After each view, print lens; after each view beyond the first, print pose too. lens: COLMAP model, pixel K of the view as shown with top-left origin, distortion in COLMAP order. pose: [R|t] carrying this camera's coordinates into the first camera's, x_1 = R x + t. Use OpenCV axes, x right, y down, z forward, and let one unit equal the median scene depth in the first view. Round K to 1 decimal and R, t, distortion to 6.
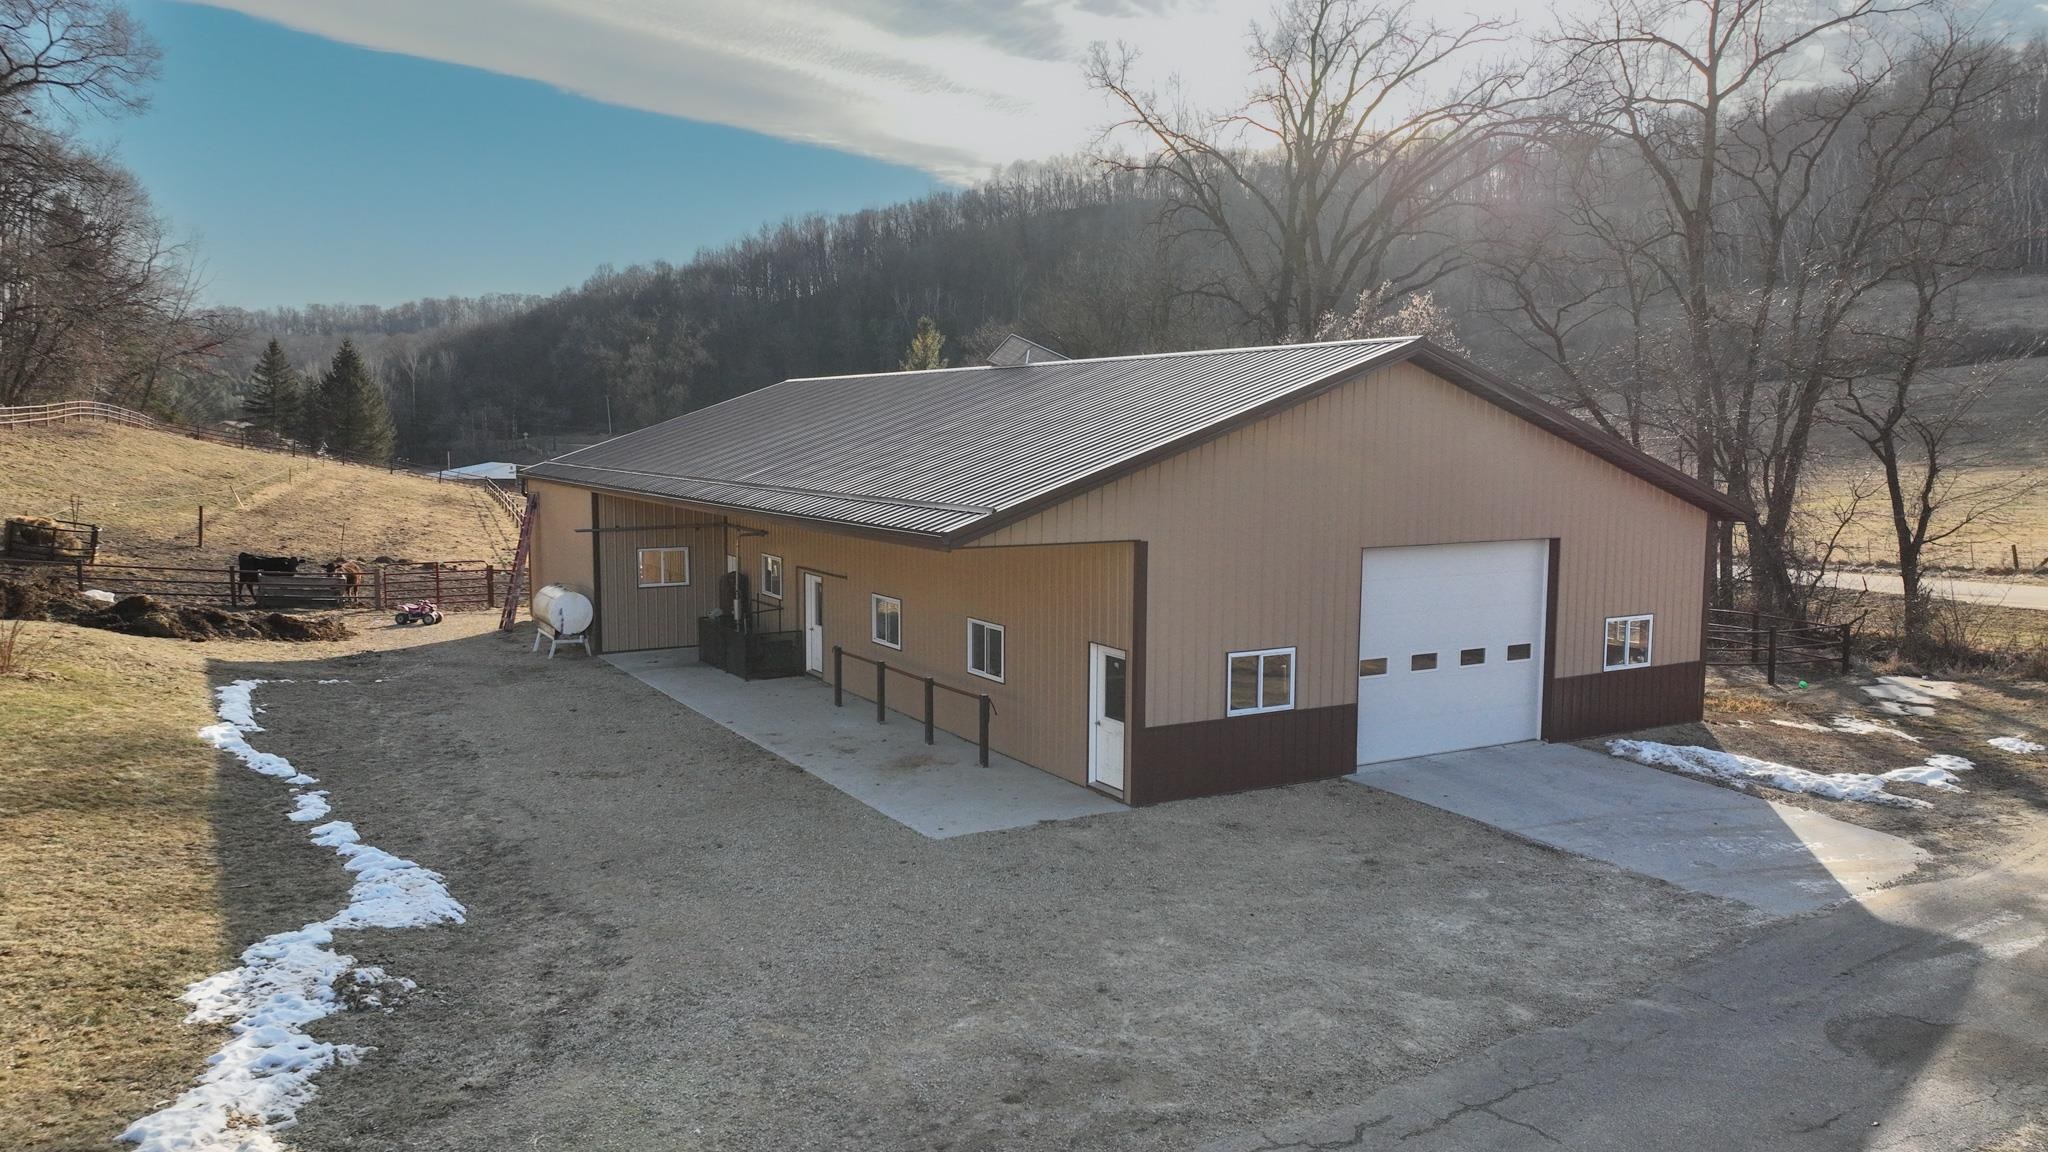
lens RADIAL K [[1437.0, 0, 1035.1], [0, 1437.0, 574.3], [0, 0, 1]] dist [0.005450, 0.003918]
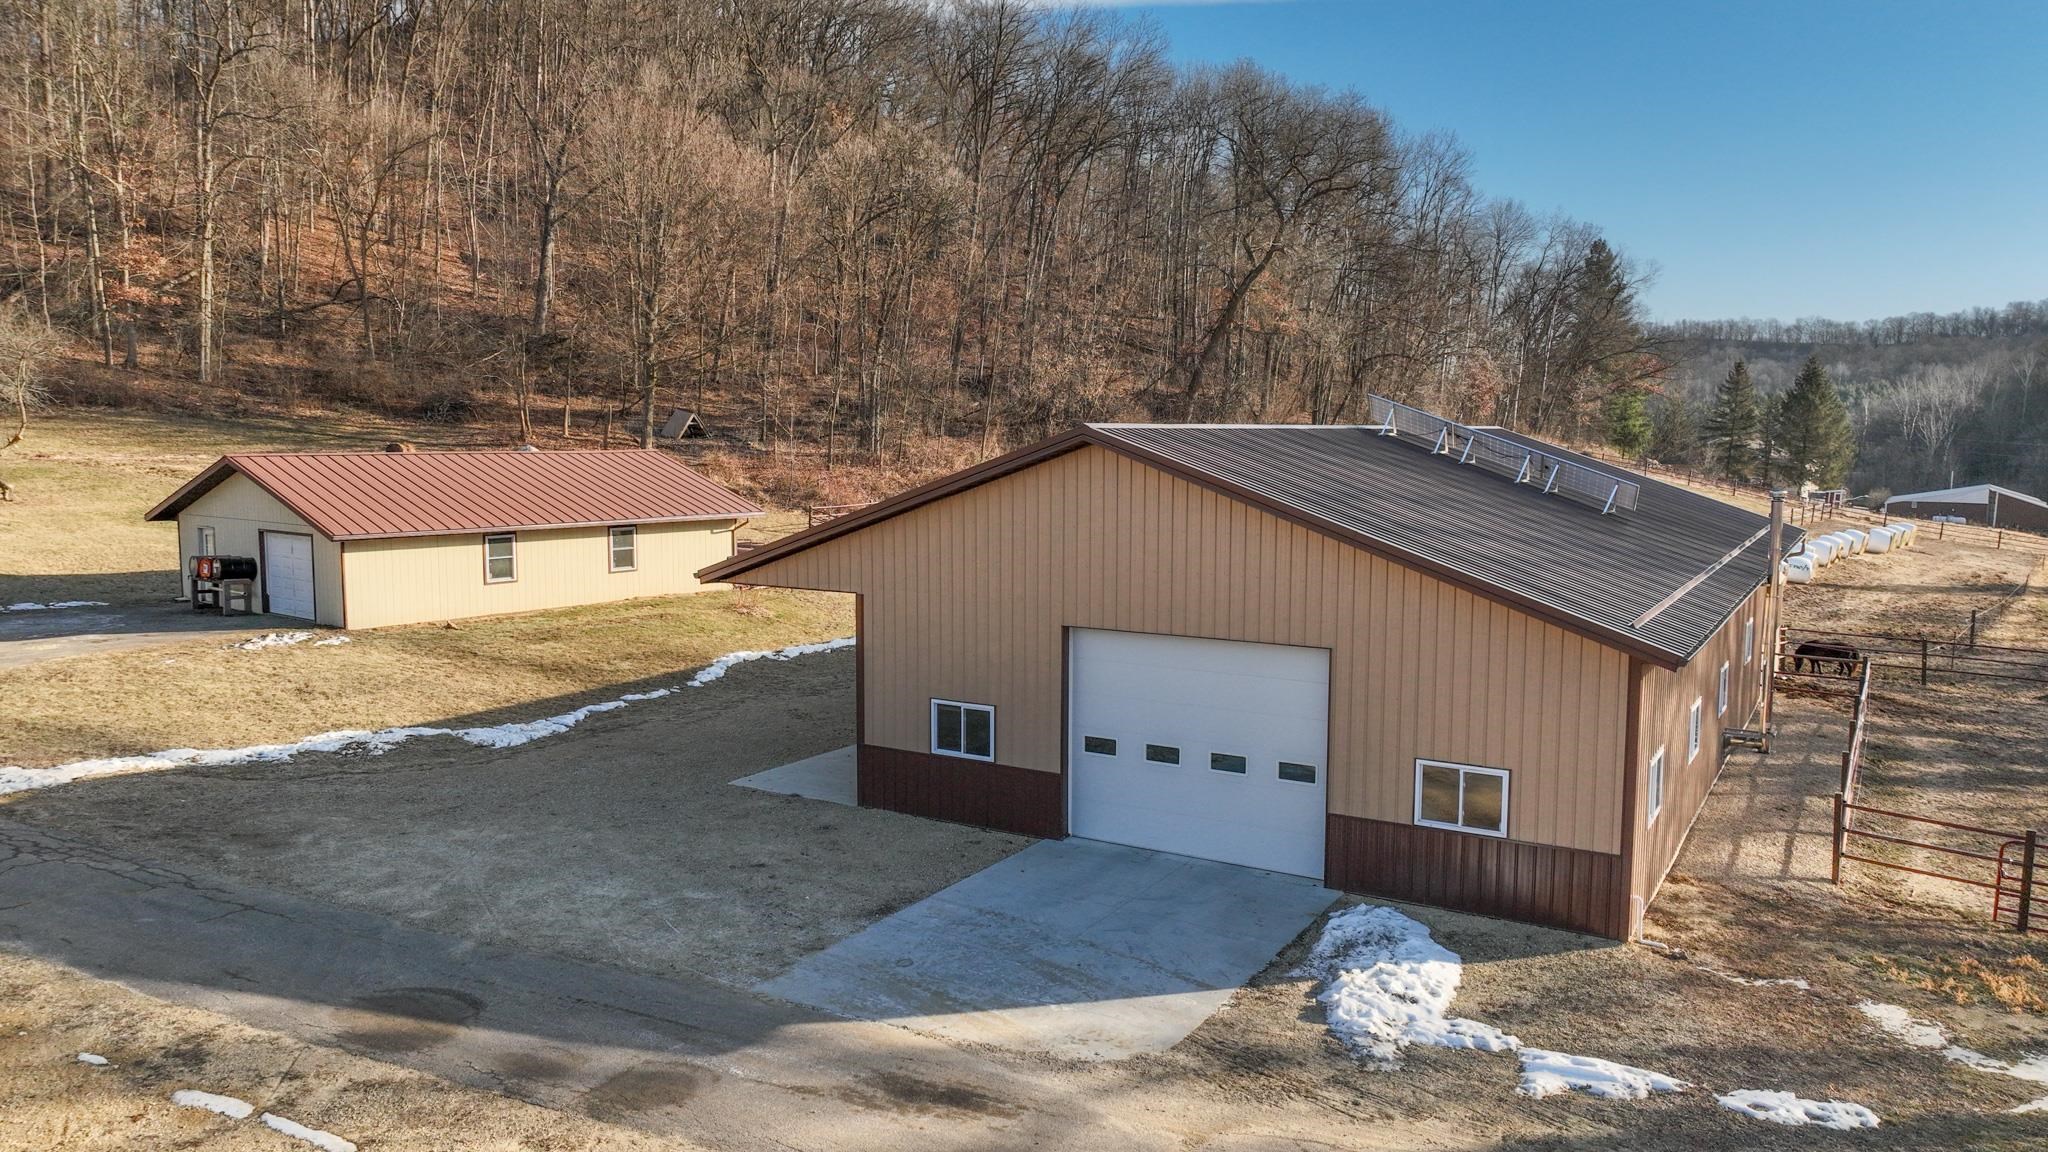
lens RADIAL K [[1437.0, 0, 1031.3], [0, 1437.0, 578.5], [0, 0, 1]] dist [0.005450, 0.003918]
pose [[0.475993, 0.088551, -0.874979, 1.091400], [-0.089724, 0.994616, 0.051849, -0.102093], [0.874860, 0.053827, 0.481376, 0.459782]]
